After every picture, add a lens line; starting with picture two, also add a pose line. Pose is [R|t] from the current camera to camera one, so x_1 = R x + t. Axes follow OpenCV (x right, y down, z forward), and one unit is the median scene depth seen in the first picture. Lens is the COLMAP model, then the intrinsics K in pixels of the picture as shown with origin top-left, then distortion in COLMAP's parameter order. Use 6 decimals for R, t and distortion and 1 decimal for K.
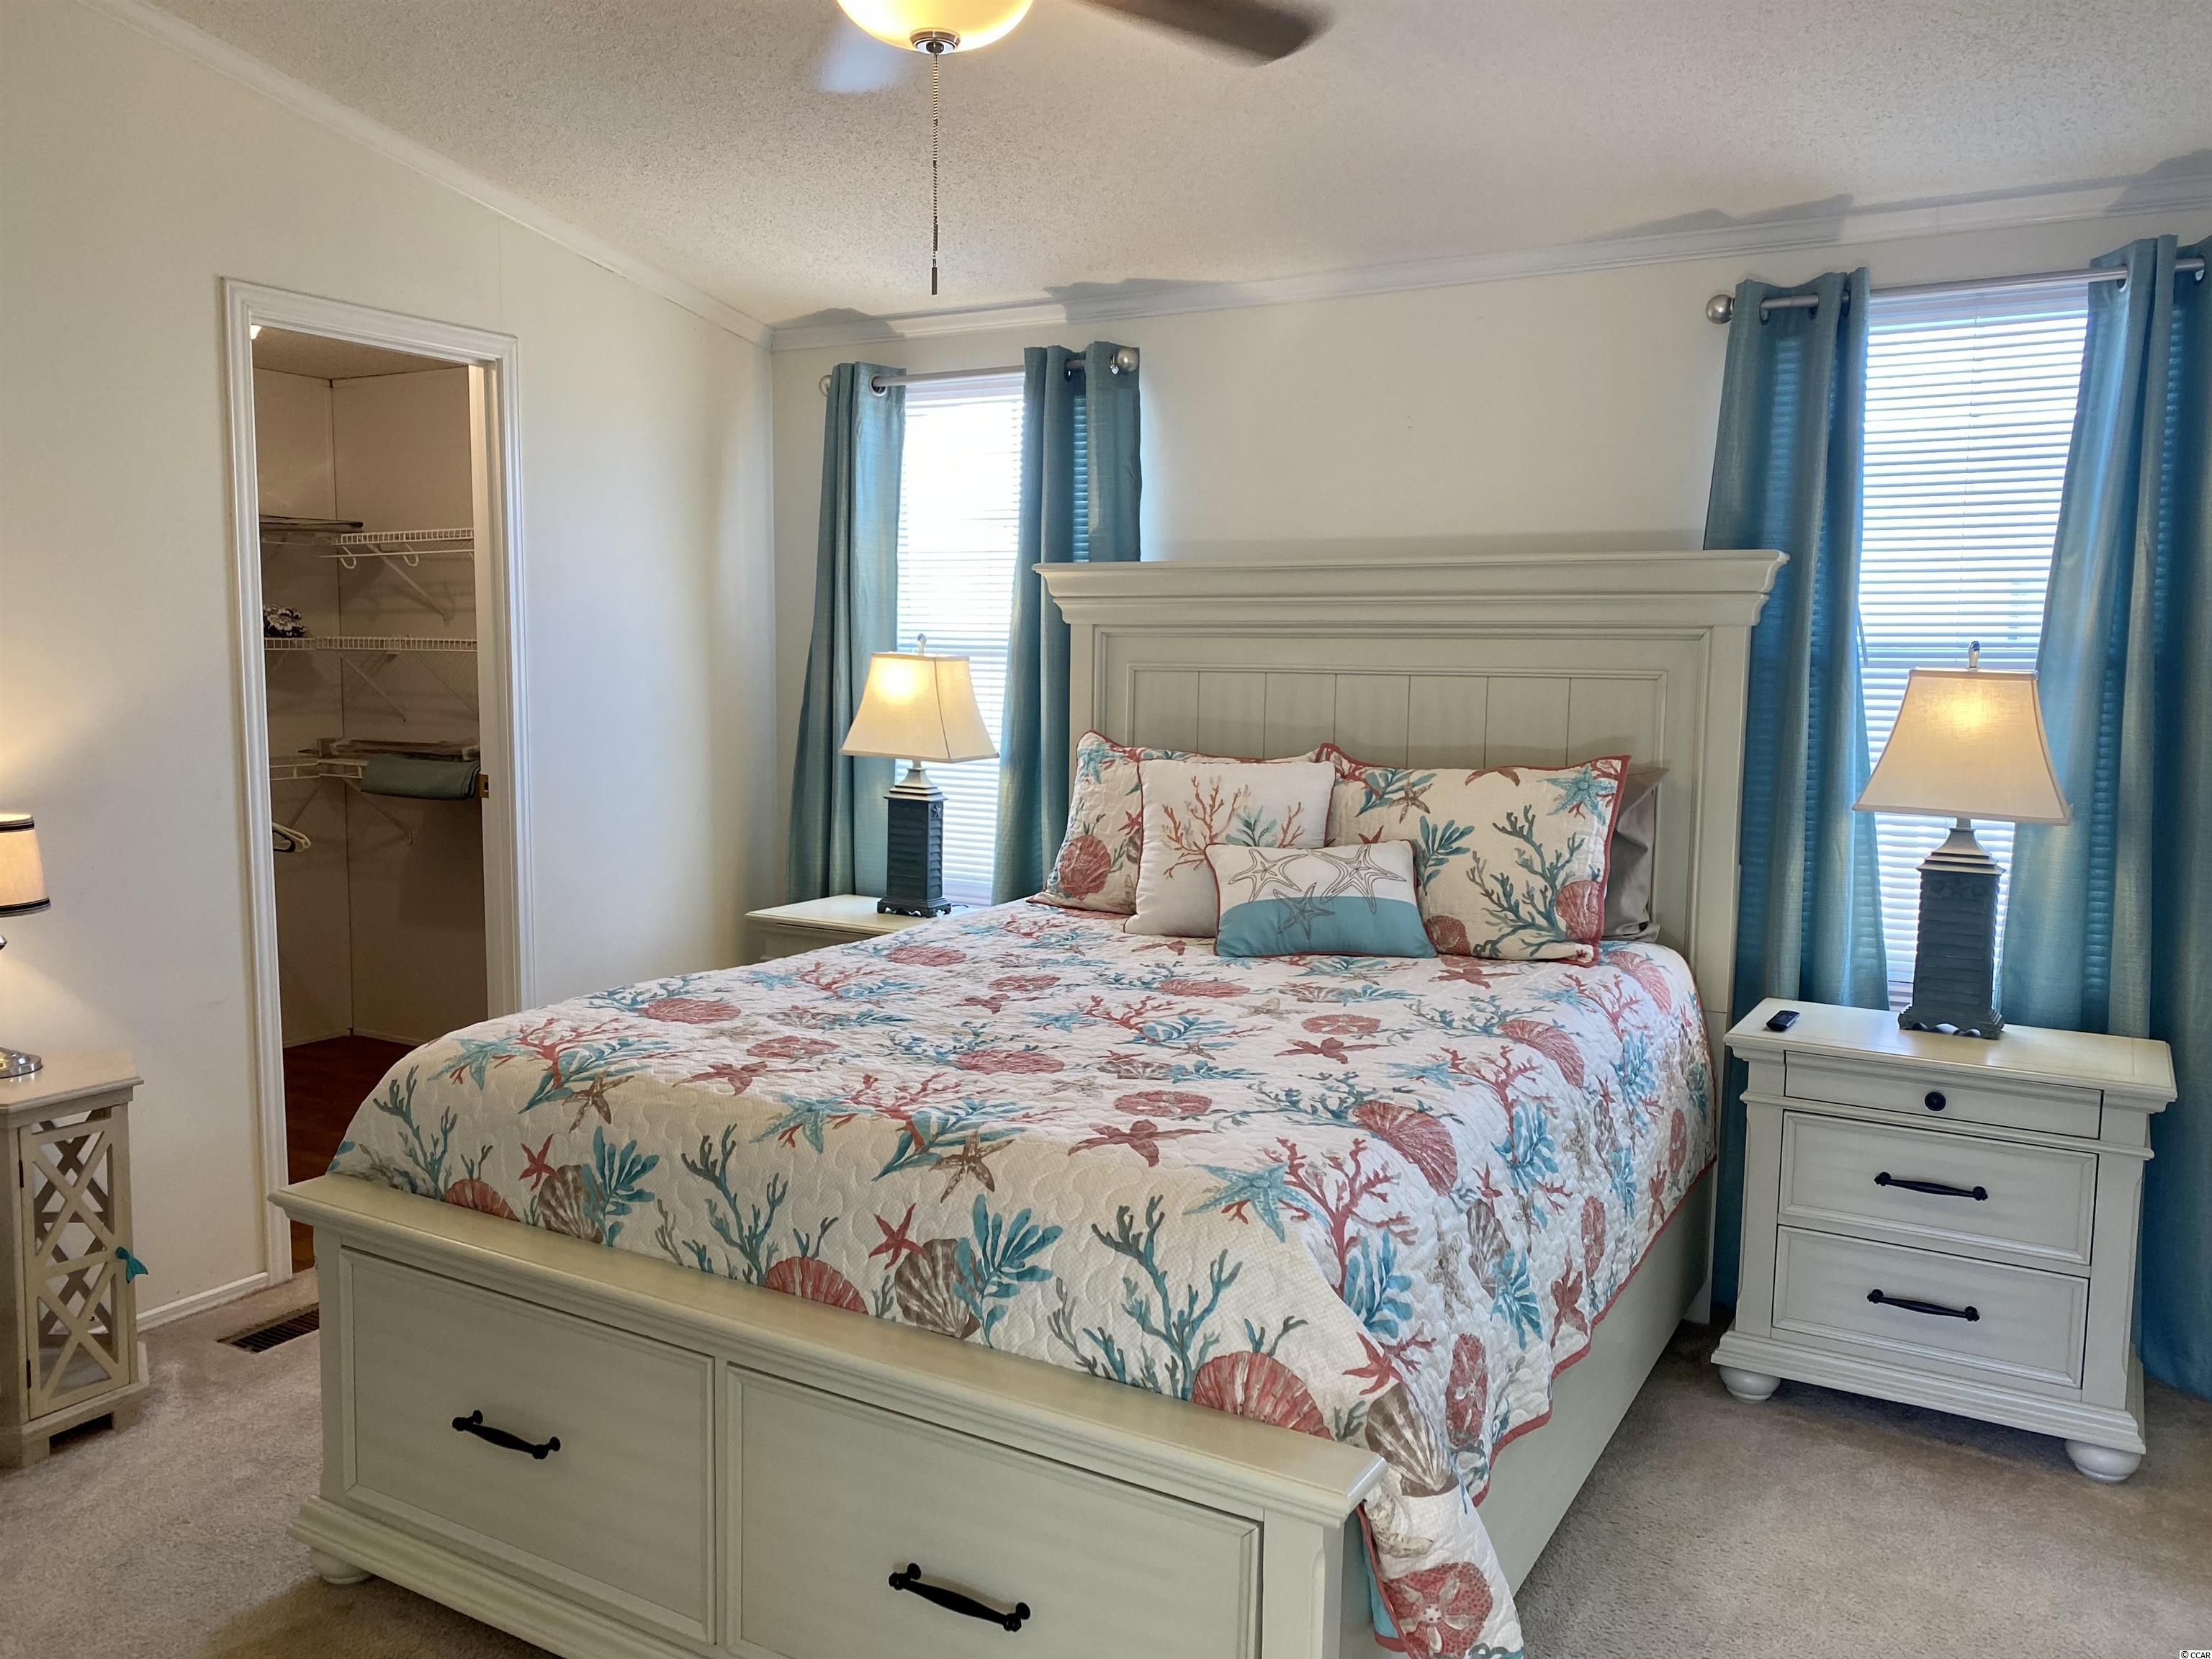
lens RADIAL K [[1665.7, 0, 1106.0], [0, 1665.7, 829.5], [0, 0, 1]] dist [0.050721, -0.067702]
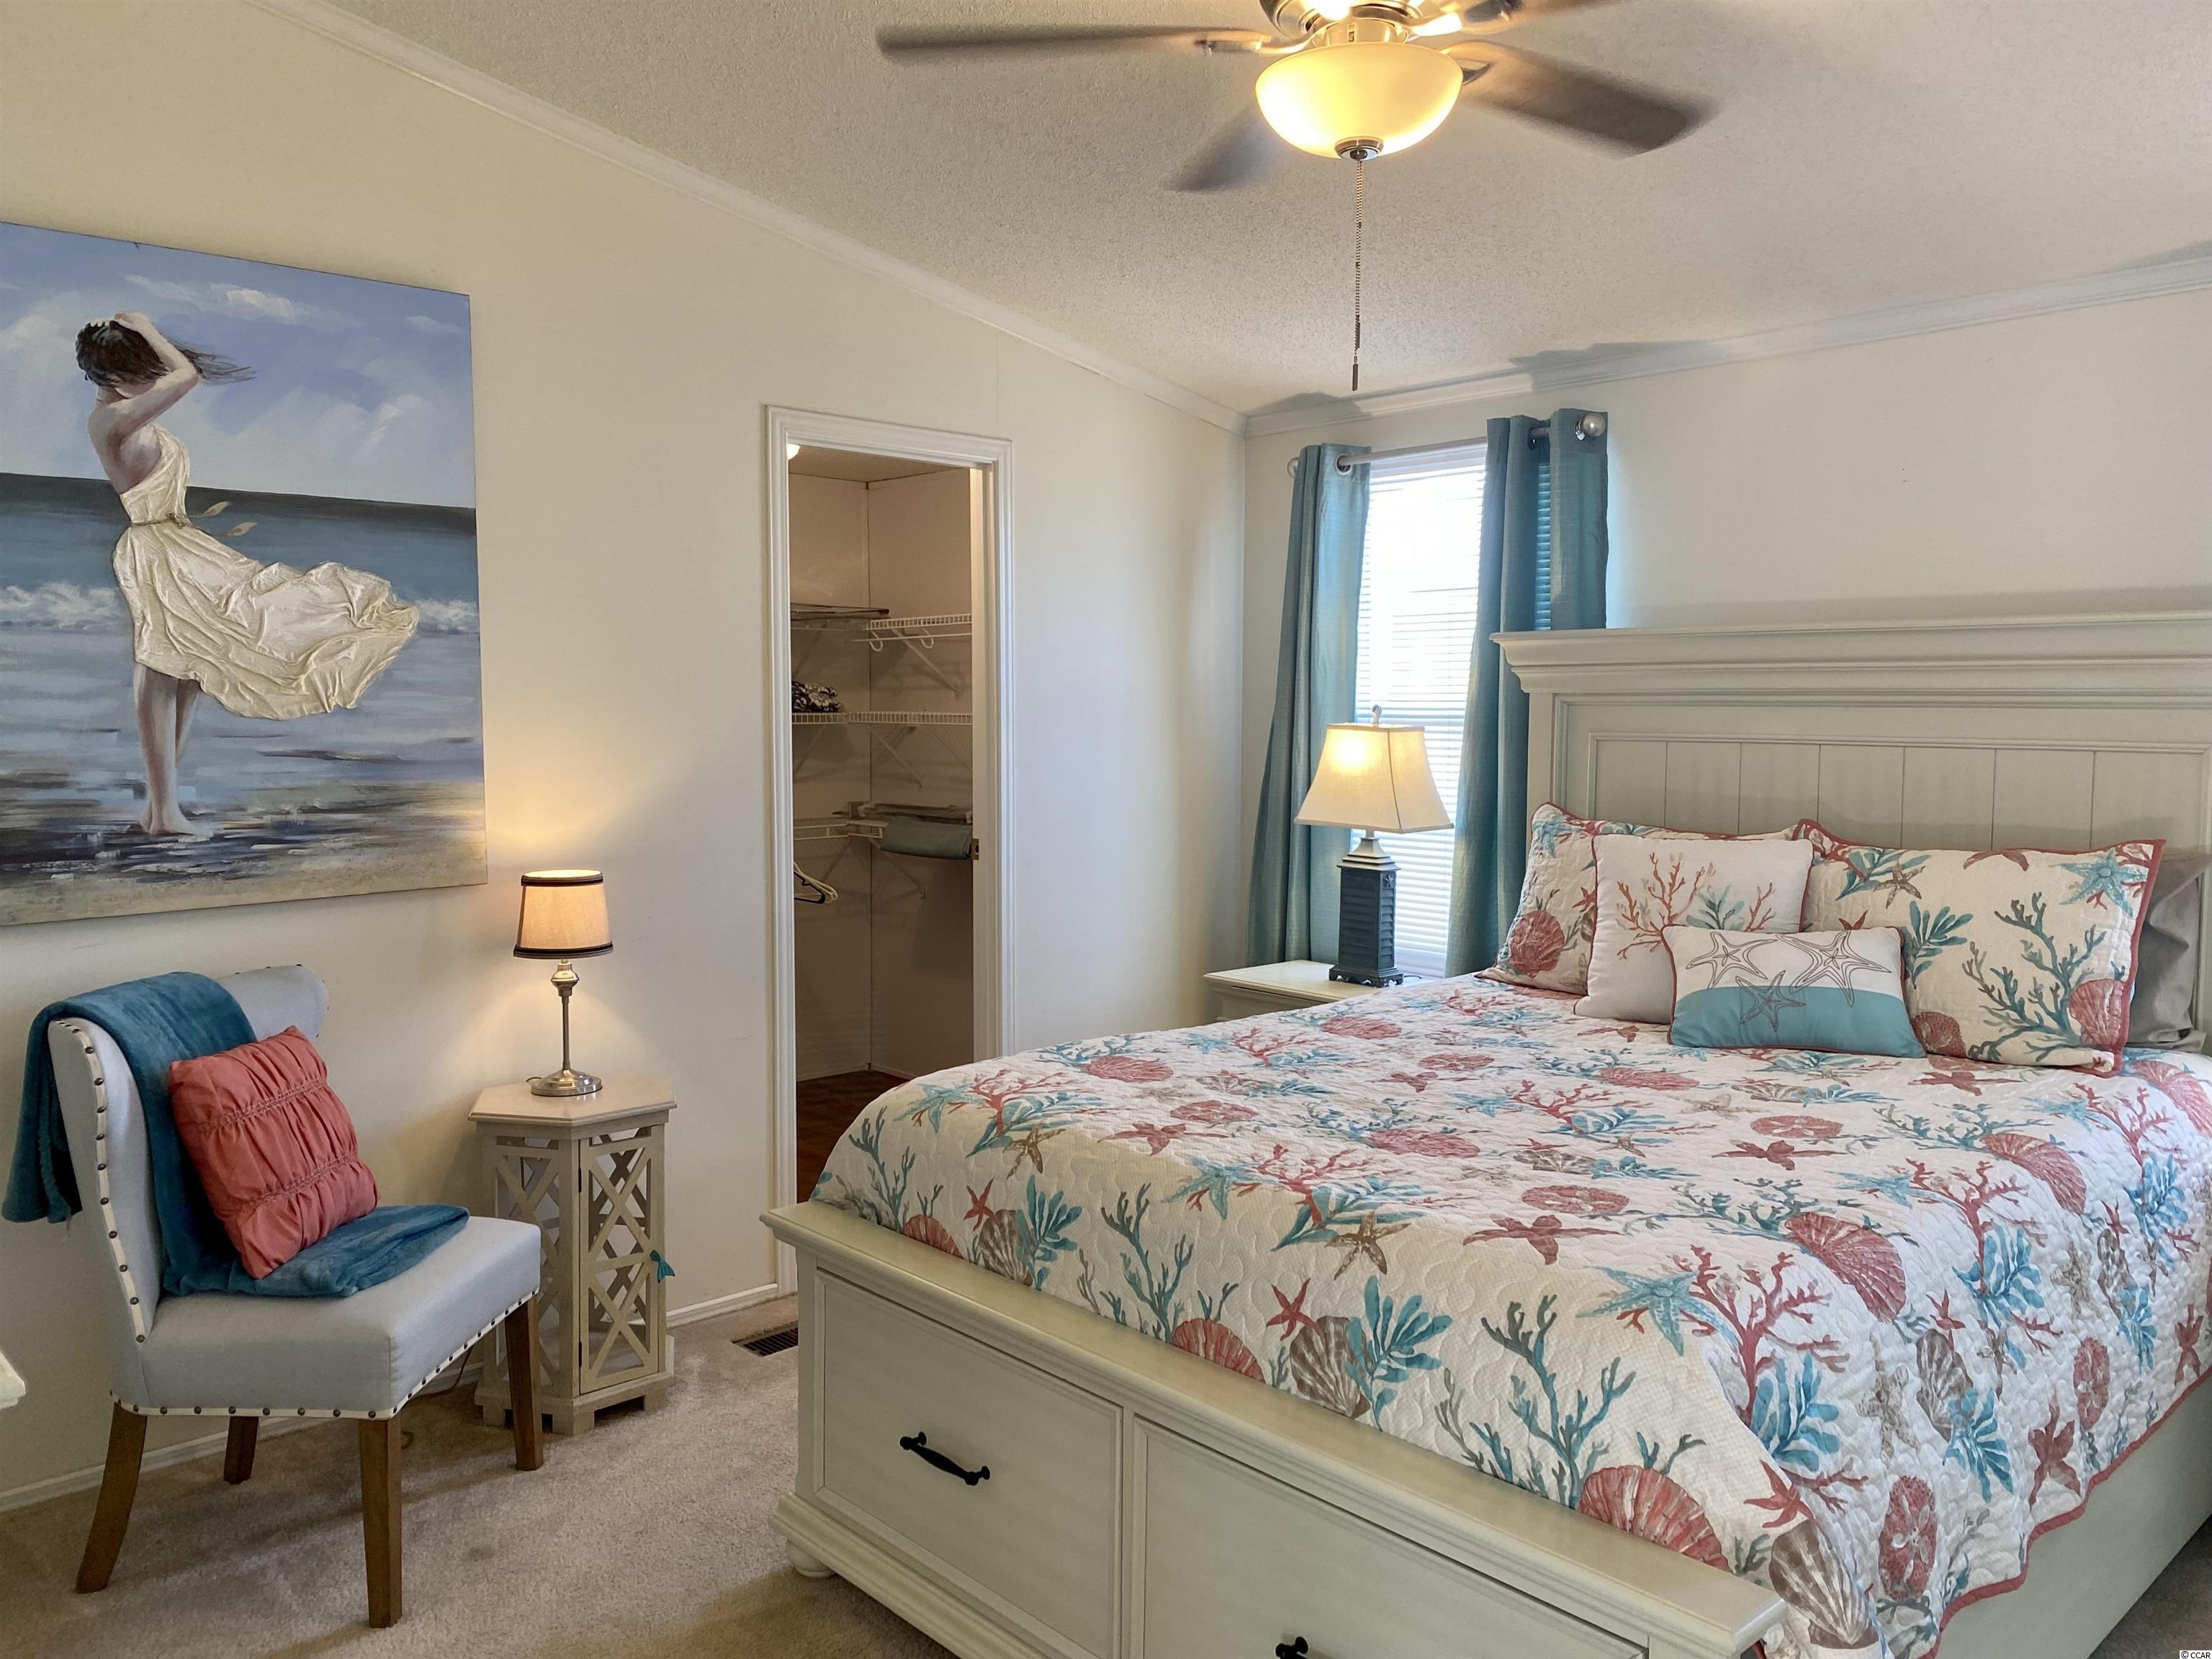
lens RADIAL K [[1667.9, 0, 1100.7], [0, 1667.9, 803.1], [0, 0, 1]] dist [0.023578, -0.048111]
pose [[0.956794, 0.010359, -0.290581, 0.042435], [-0.025894, 0.998430, -0.049667, -0.006718], [0.289610, 0.055046, 0.955561, -0.013856]]
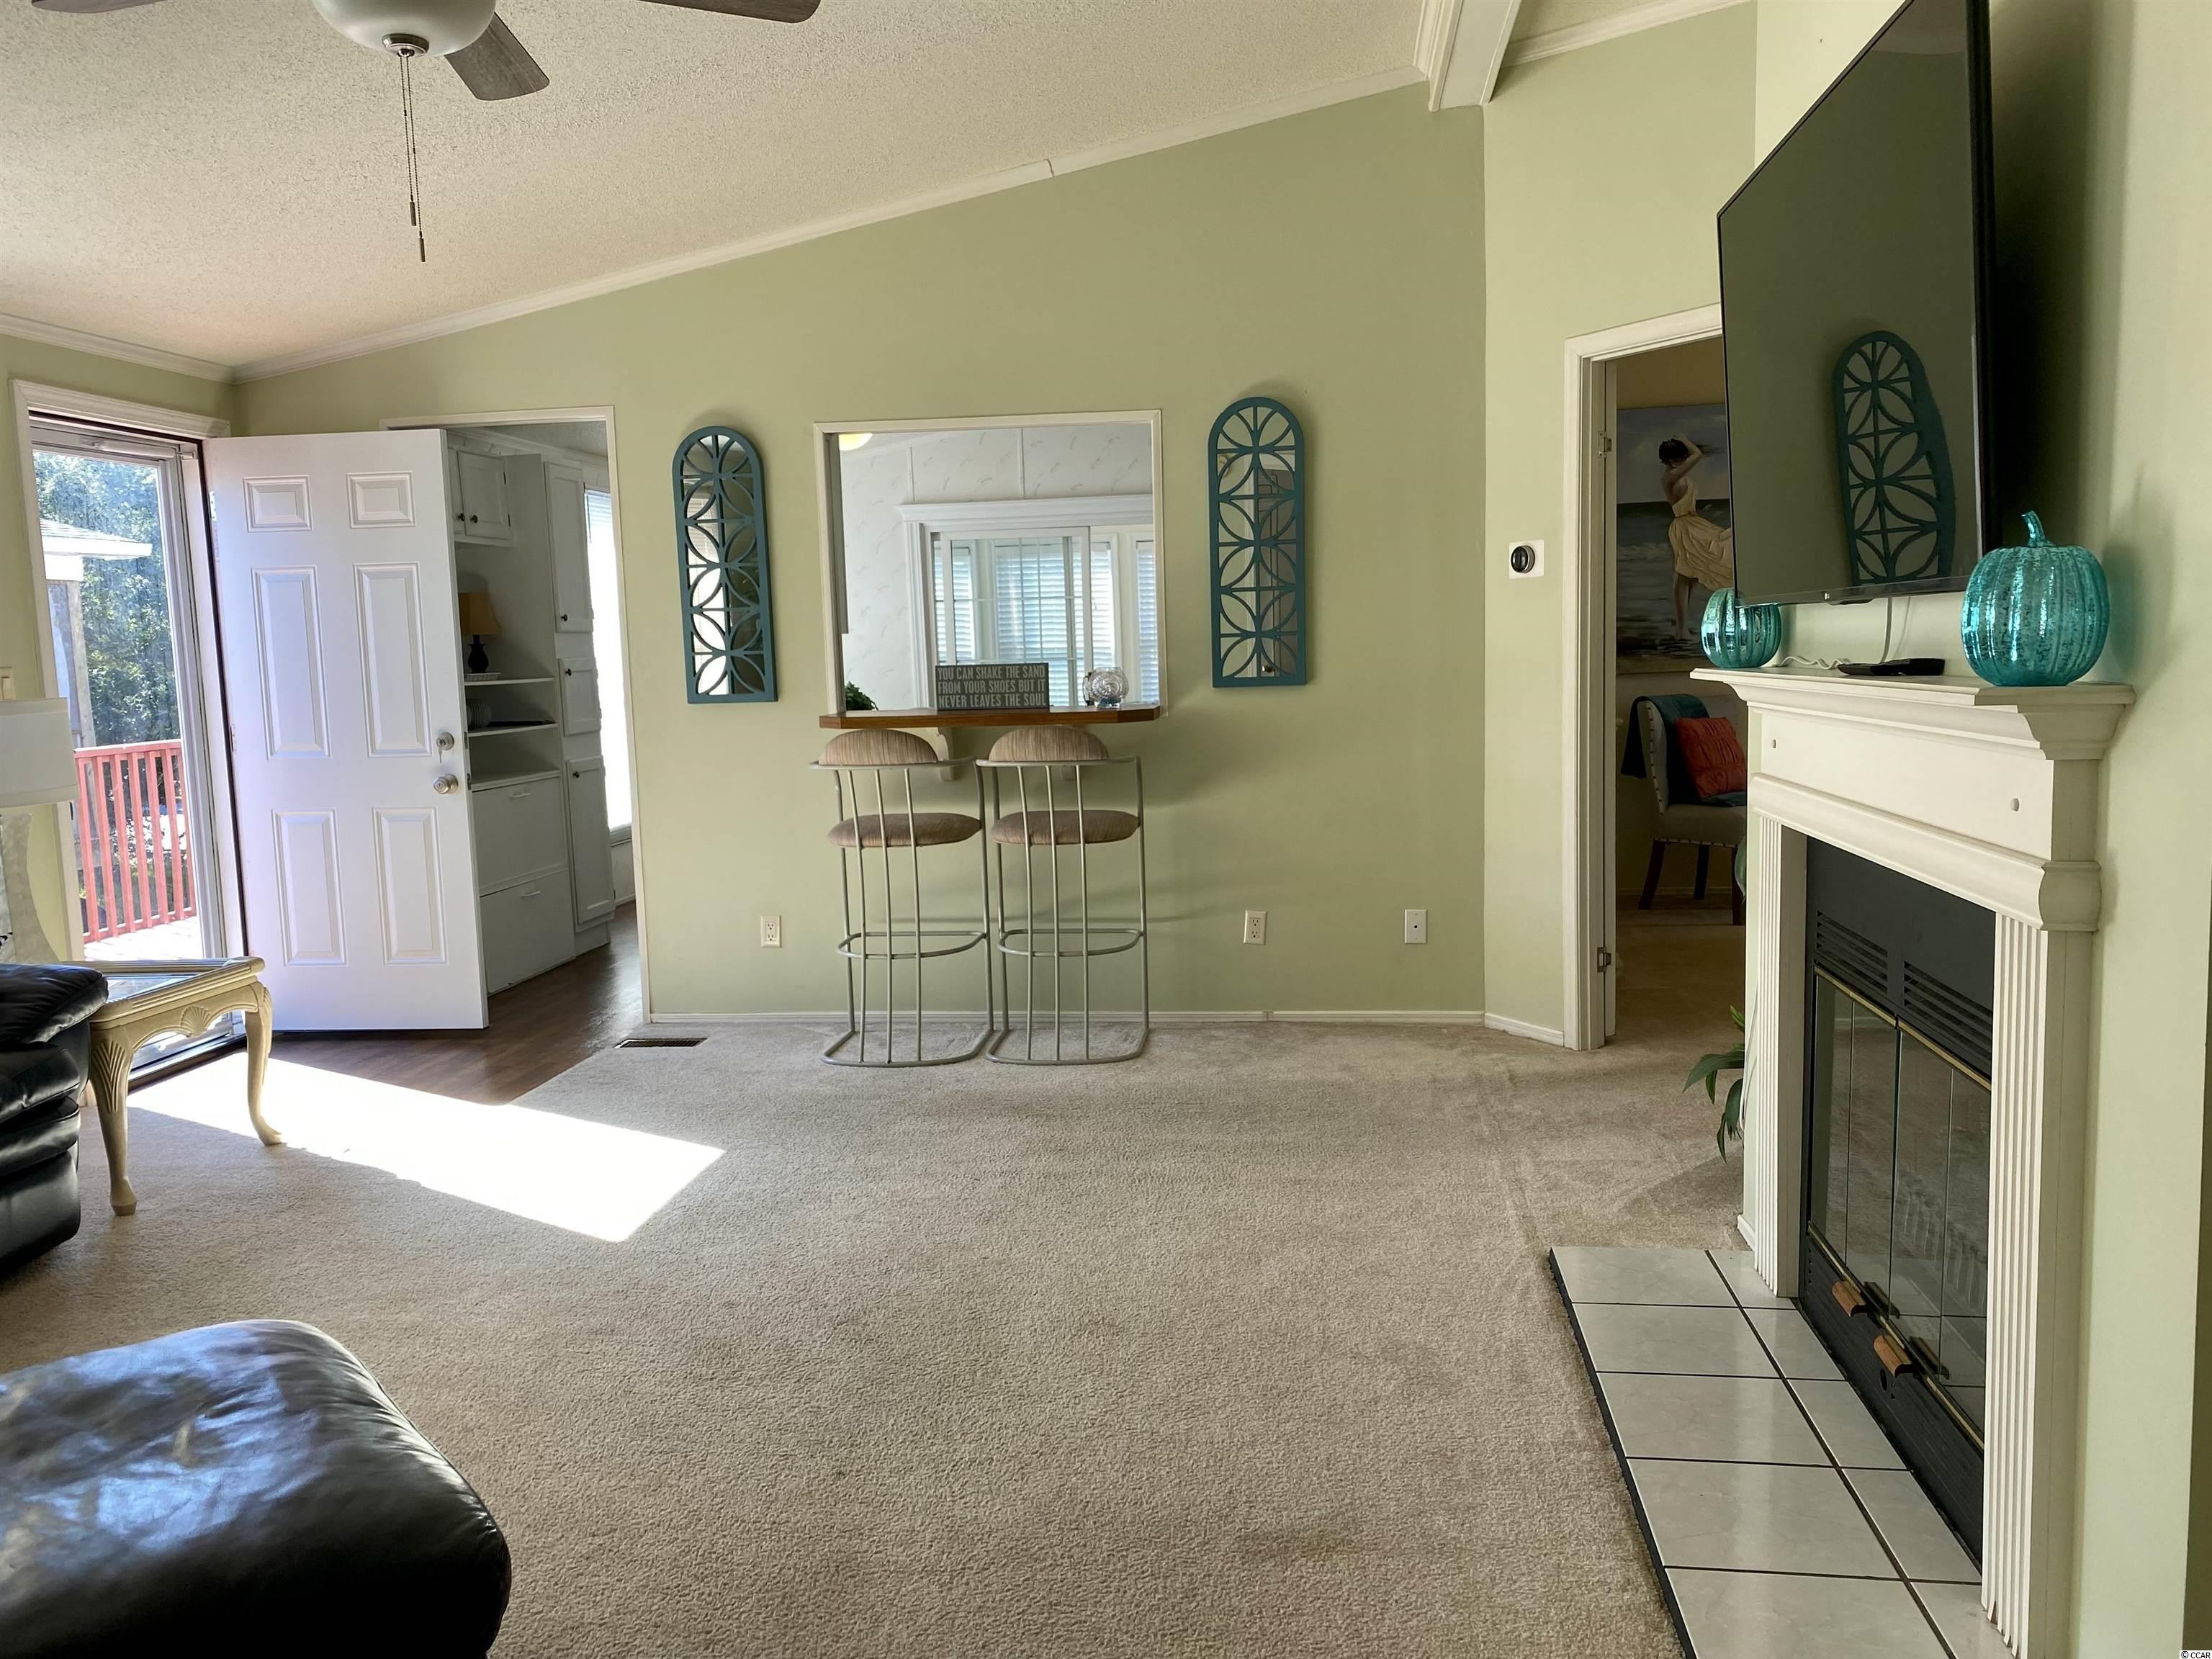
lens RADIAL K [[1665.7, 0, 1106.0], [0, 1665.7, 829.5], [0, 0, 1]] dist [0.050721, -0.067702]
pose [[0.383825, 0.081716, -0.919783, 2.046596], [-0.071292, 0.995726, 0.058714, 0.299180], [0.920650, 0.043037, 0.388010, -1.657949]]
